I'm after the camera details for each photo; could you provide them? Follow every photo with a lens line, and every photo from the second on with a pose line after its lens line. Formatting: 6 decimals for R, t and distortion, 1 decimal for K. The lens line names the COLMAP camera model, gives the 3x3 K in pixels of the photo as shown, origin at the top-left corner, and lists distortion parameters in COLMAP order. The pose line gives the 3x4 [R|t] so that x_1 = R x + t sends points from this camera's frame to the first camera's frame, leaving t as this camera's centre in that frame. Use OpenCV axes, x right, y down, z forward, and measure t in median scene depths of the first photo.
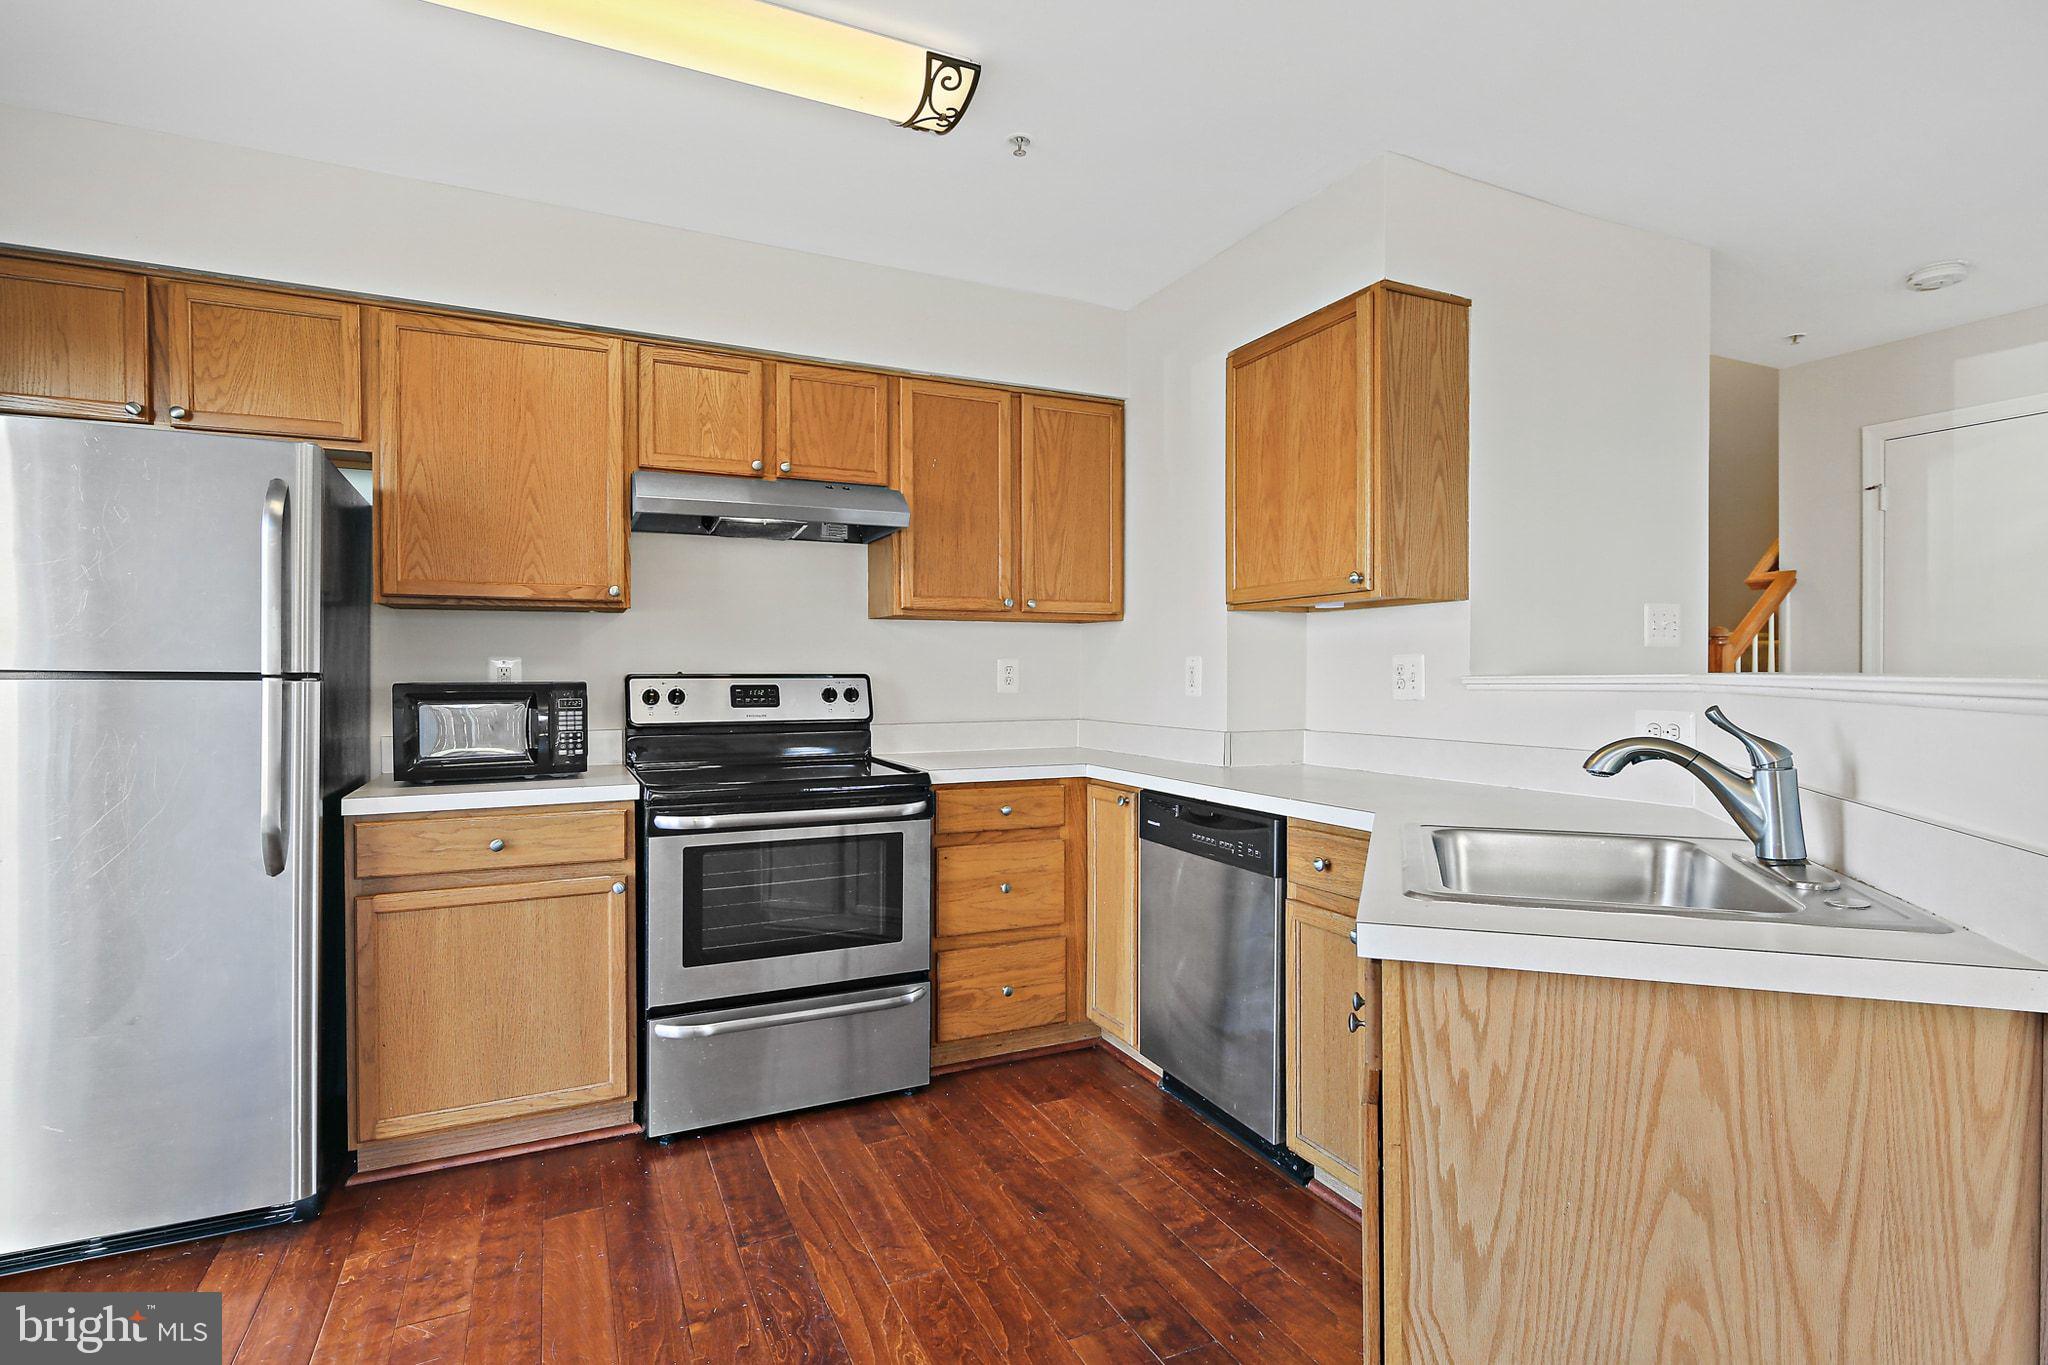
lens RADIAL K [[998.7, 0, 1033.9], [0, 998.7, 678.5], [0, 0, 1]] dist [0.004072, -0.004248]
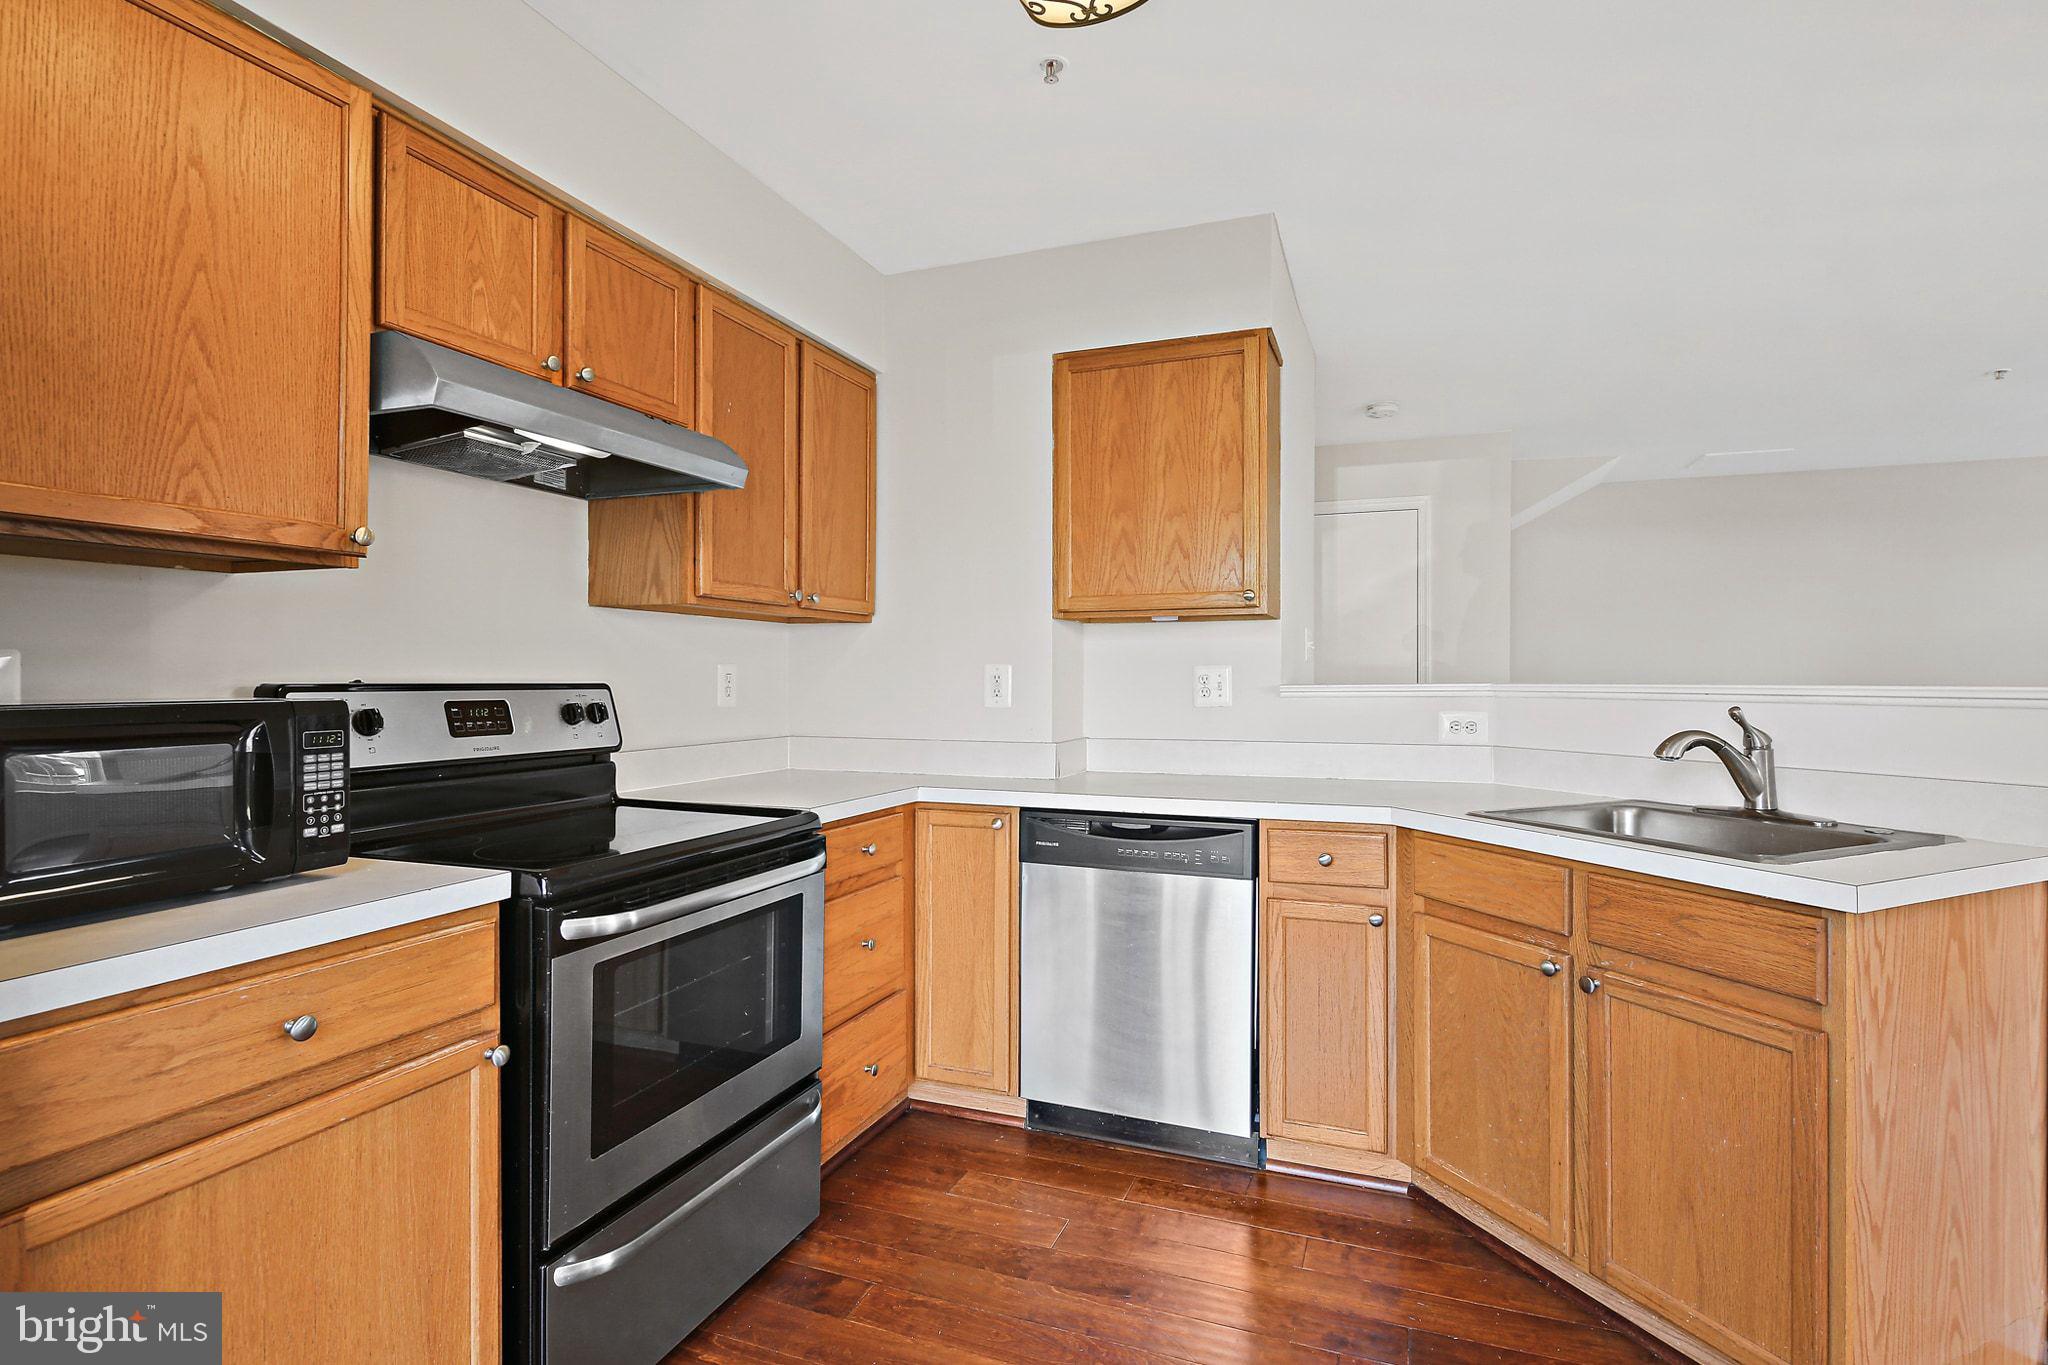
lens RADIAL K [[998.7, 0, 1033.9], [0, 998.7, 678.5], [0, 0, 1]] dist [0.004072, -0.004248]
pose [[0.727434, 0.002600, 0.686172, -0.516516], [0.002453, 0.999977, -0.006390, -0.003169], [-0.686173, 0.006332, 0.727411, 0.323810]]
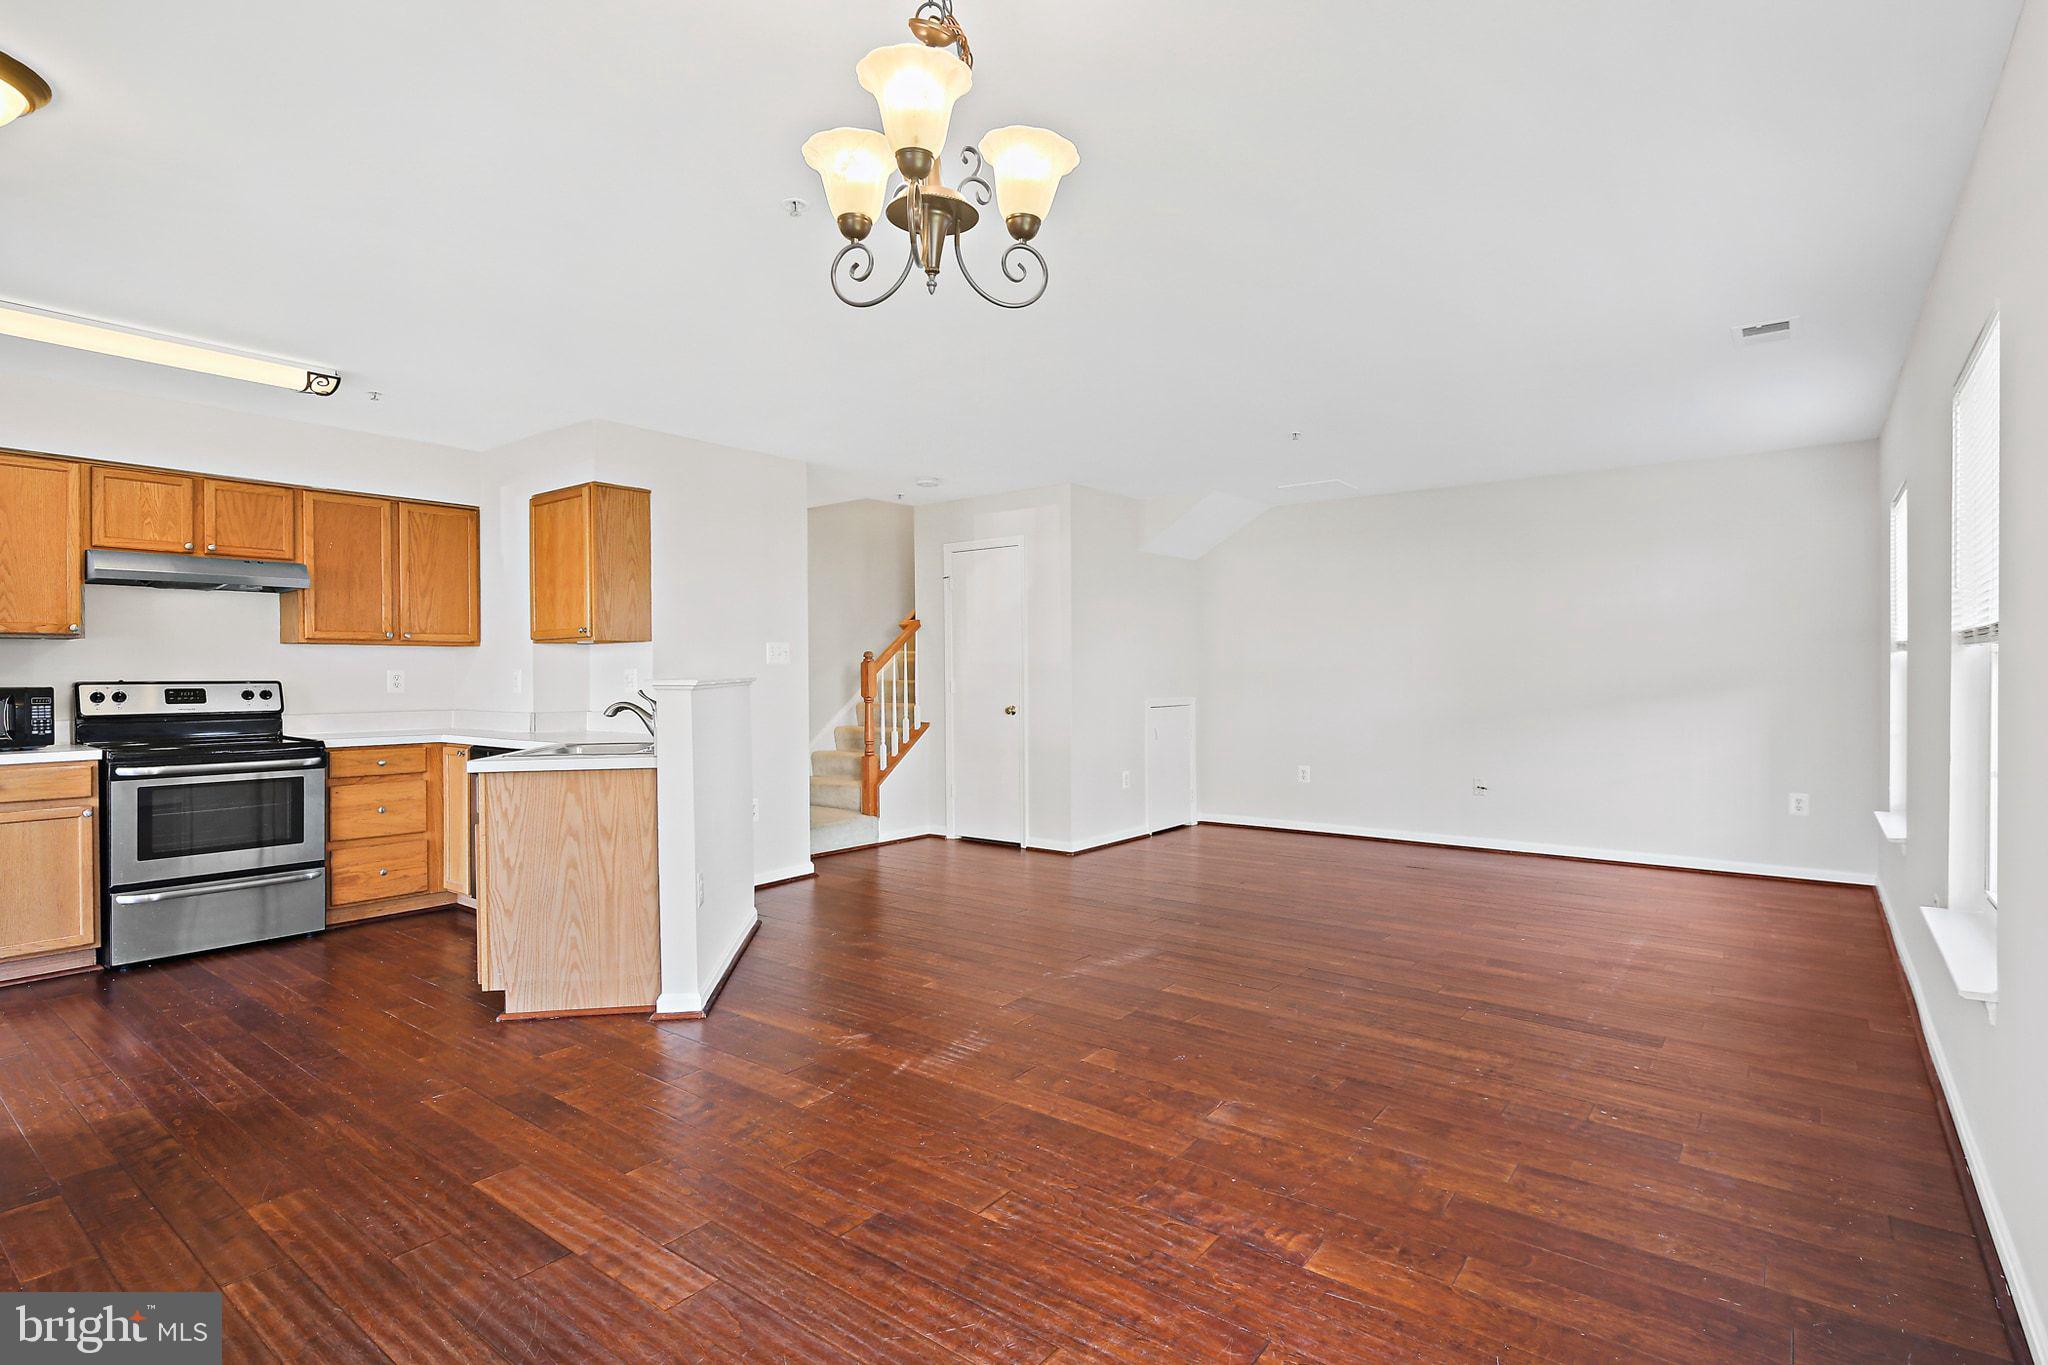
lens RADIAL K [[998.7, 0, 1033.9], [0, 998.7, 678.5], [0, 0, 1]] dist [0.004072, -0.004248]
pose [[0.893217, -0.005341, 0.449594, 0.202279], [0.007710, 0.999964, -0.003439, 0.006993], [-0.449560, 0.006538, 0.893226, -1.006873]]
